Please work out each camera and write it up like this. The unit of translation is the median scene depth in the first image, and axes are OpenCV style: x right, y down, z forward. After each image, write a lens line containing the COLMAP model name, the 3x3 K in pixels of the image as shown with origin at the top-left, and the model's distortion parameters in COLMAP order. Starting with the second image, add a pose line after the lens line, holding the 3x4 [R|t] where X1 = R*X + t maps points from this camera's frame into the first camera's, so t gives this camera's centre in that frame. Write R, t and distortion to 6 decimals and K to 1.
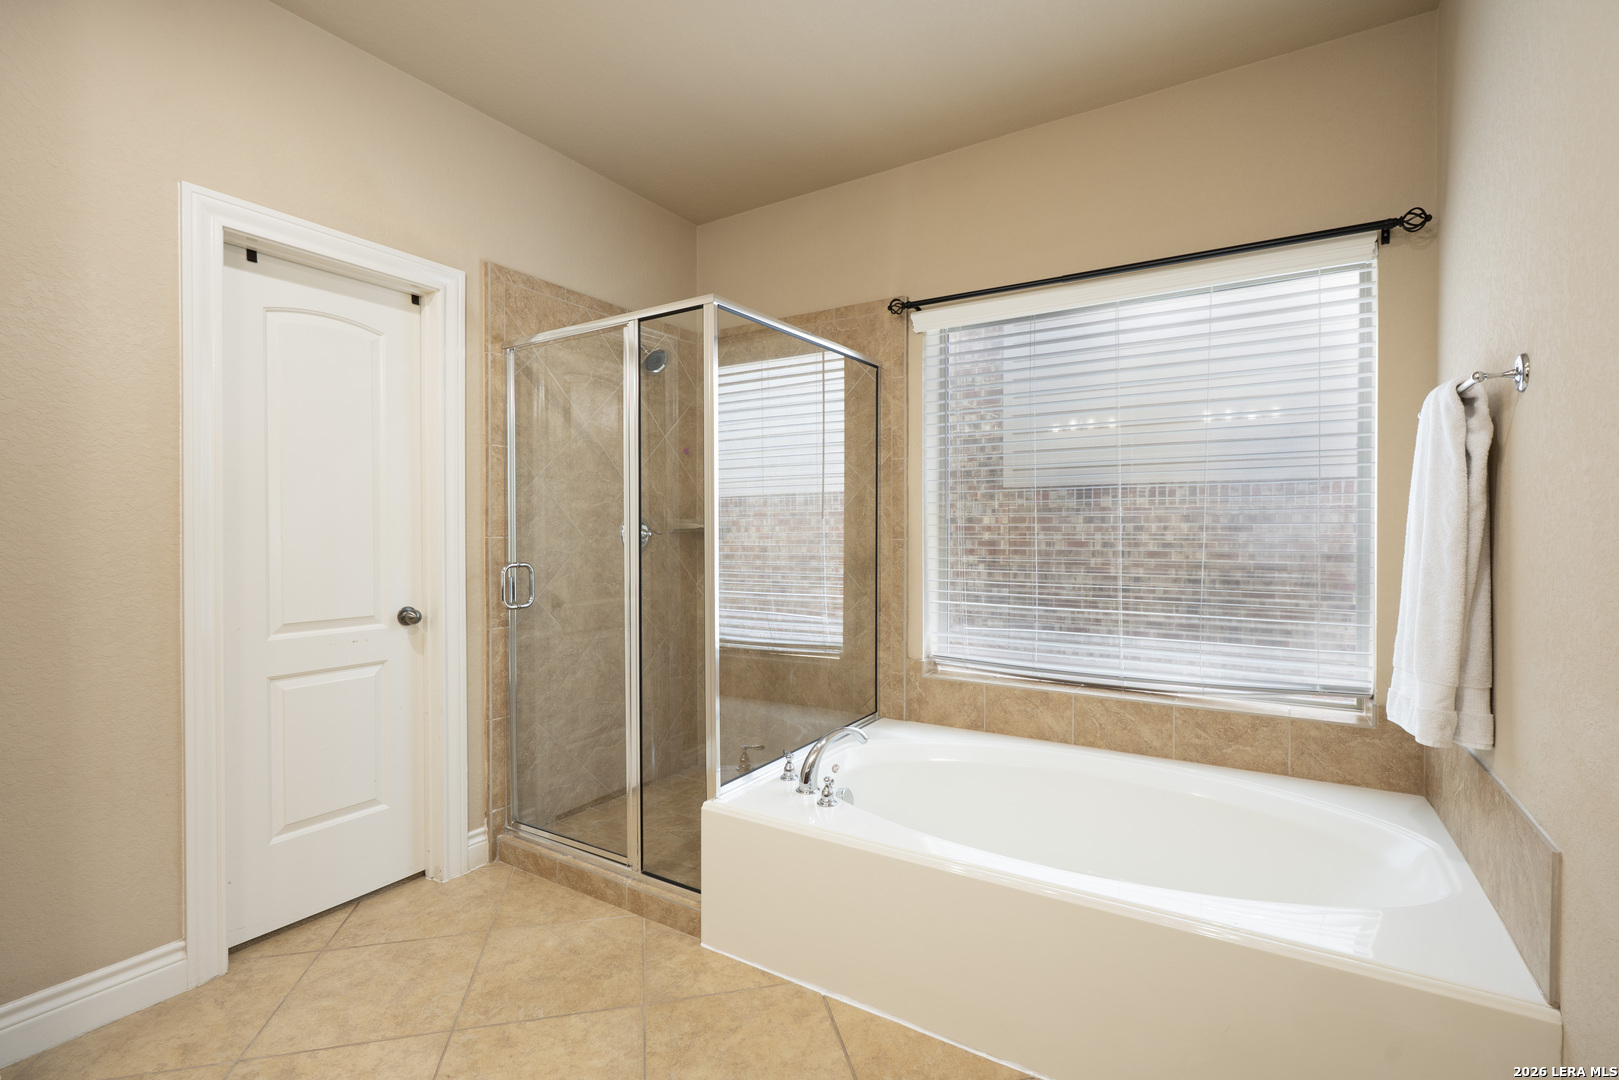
lens RADIAL K [[734.7, 0, 810.5], [0, 734.7, 535.9], [0, 0, 1]] dist [-0.010652, 0.001815]
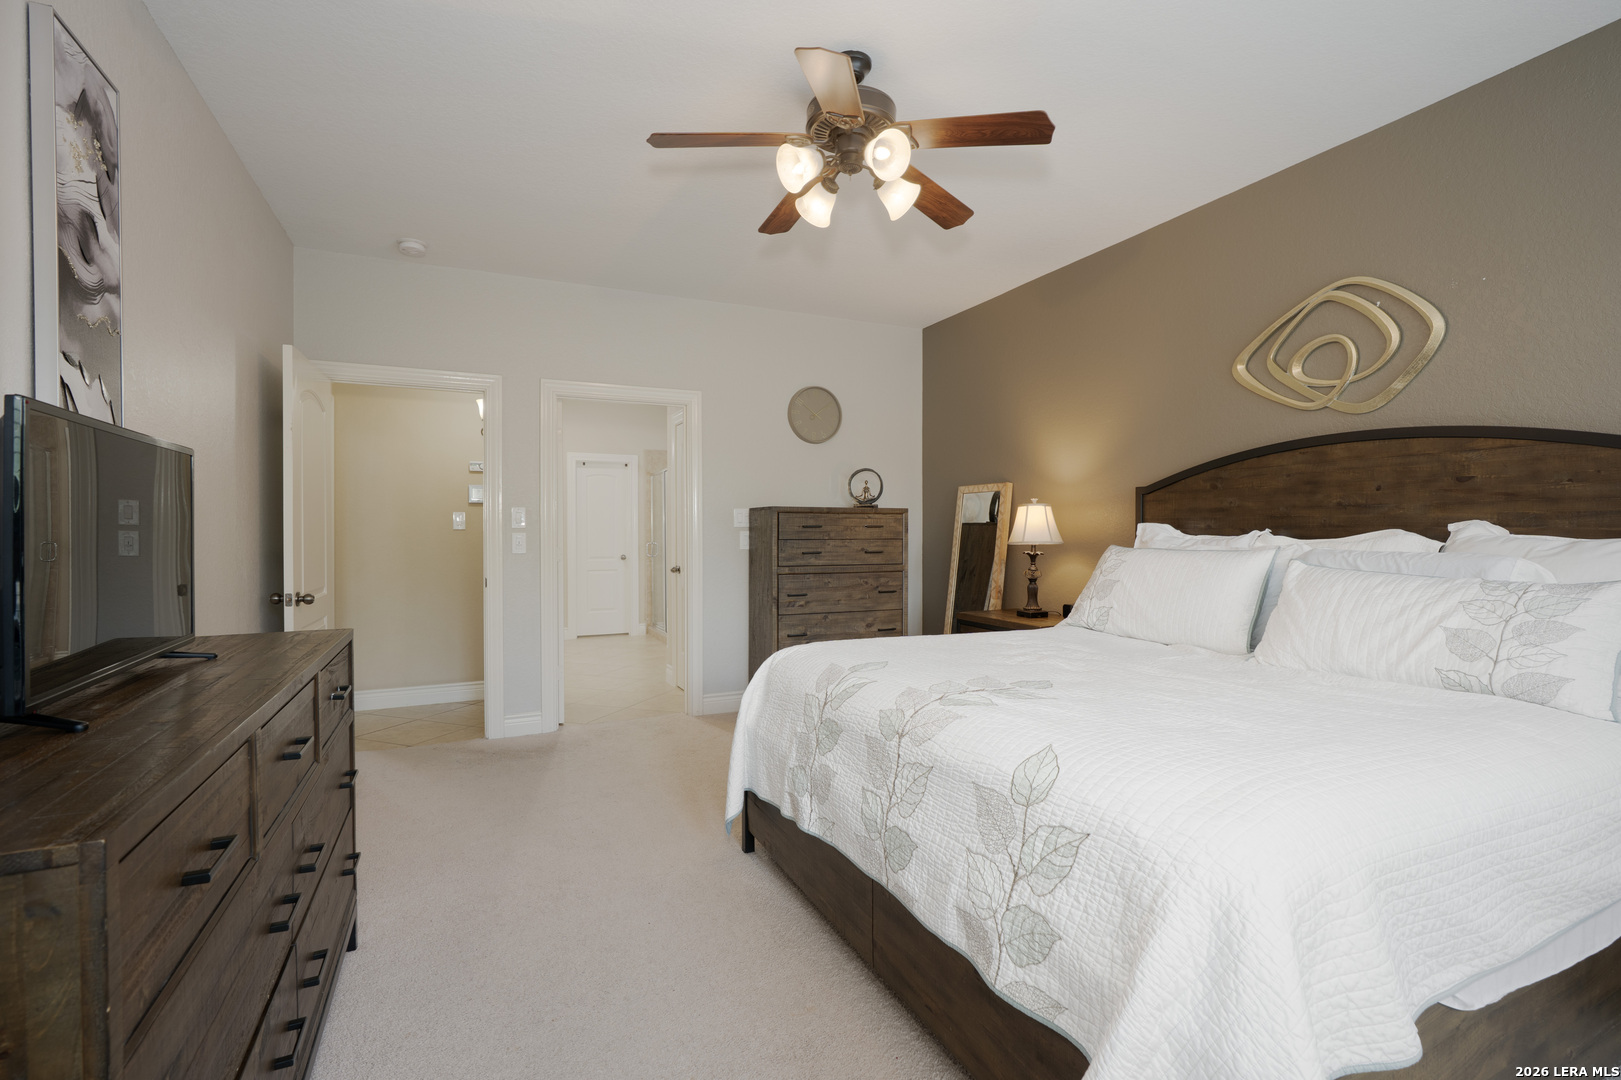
lens RADIAL K [[735.7, 0, 807.9], [0, 735.7, 536.2], [0, 0, 1]] dist [-0.010652, 0.001815]
pose [[0.835552, 0.002464, -0.549406, 2.562117], [-0.003833, 0.999992, -0.001344, 0.014551], [0.549398, 0.003228, 0.835554, -1.745882]]
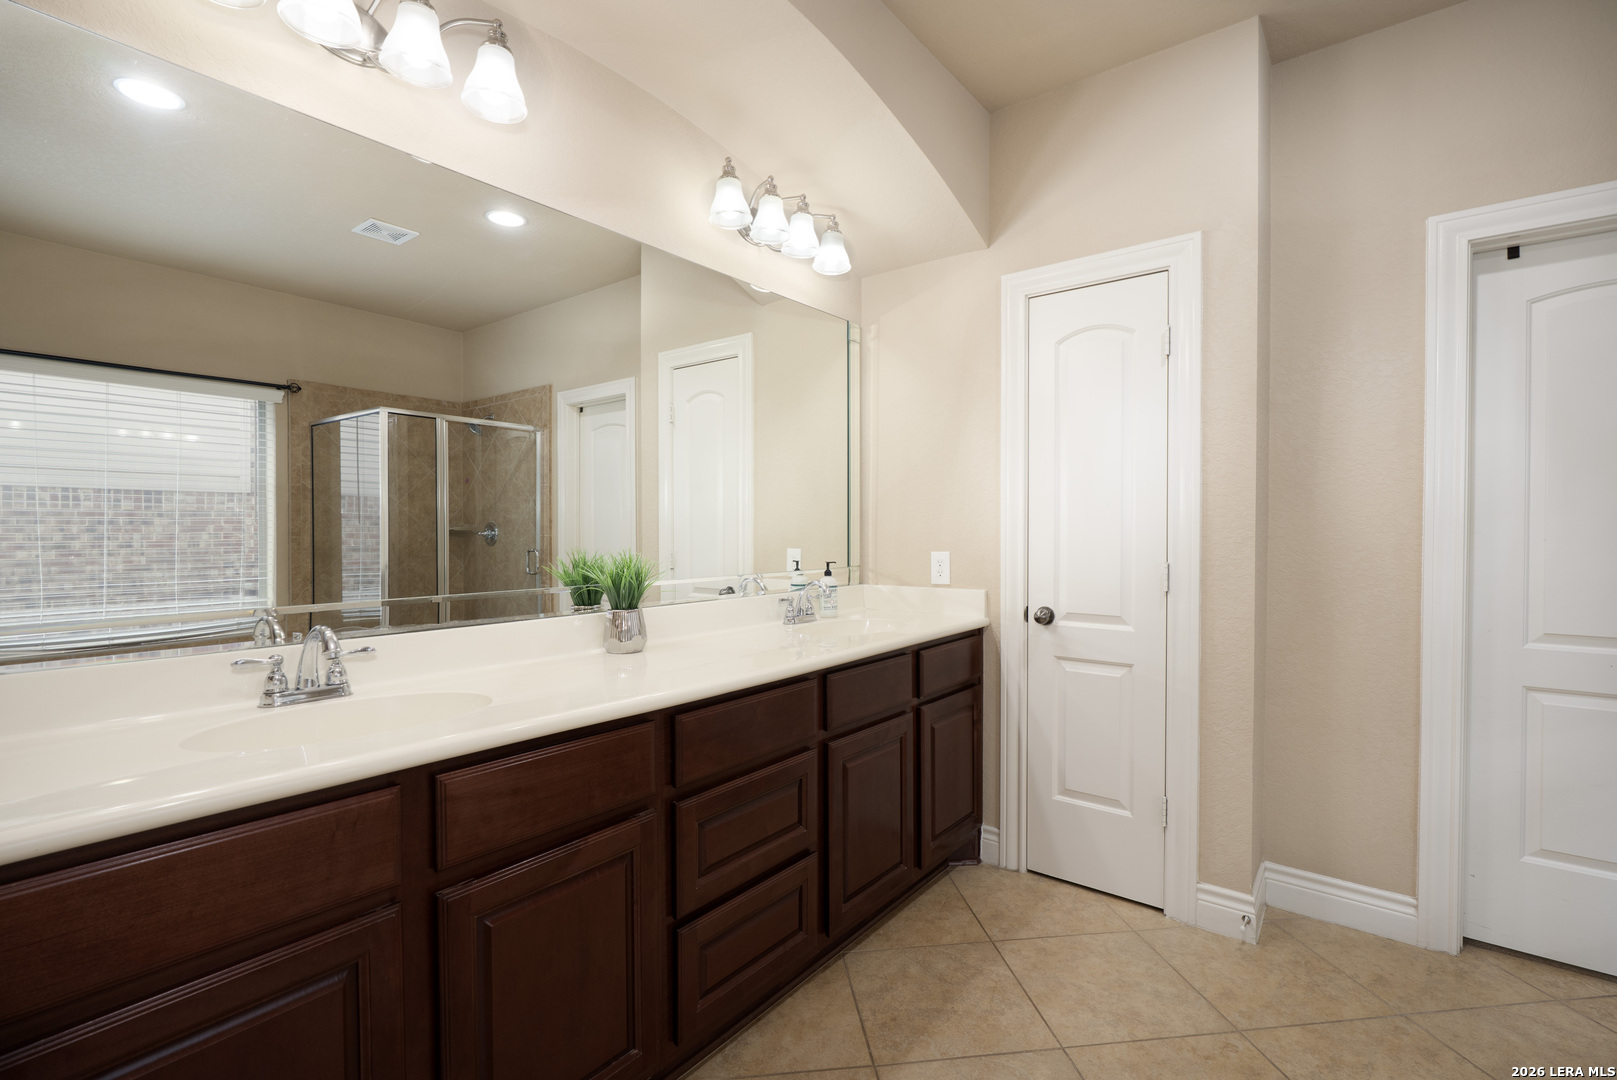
lens RADIAL K [[733.8, 0, 806.9], [0, 733.8, 537.7], [0, 0, 1]] dist [-0.010652, 0.001815]
pose [[-0.114655, 0.007942, -0.993374, 0.329149], [-0.011281, 0.999893, 0.009296, 0.000718], [0.993341, 0.012272, -0.114553, 0.181864]]
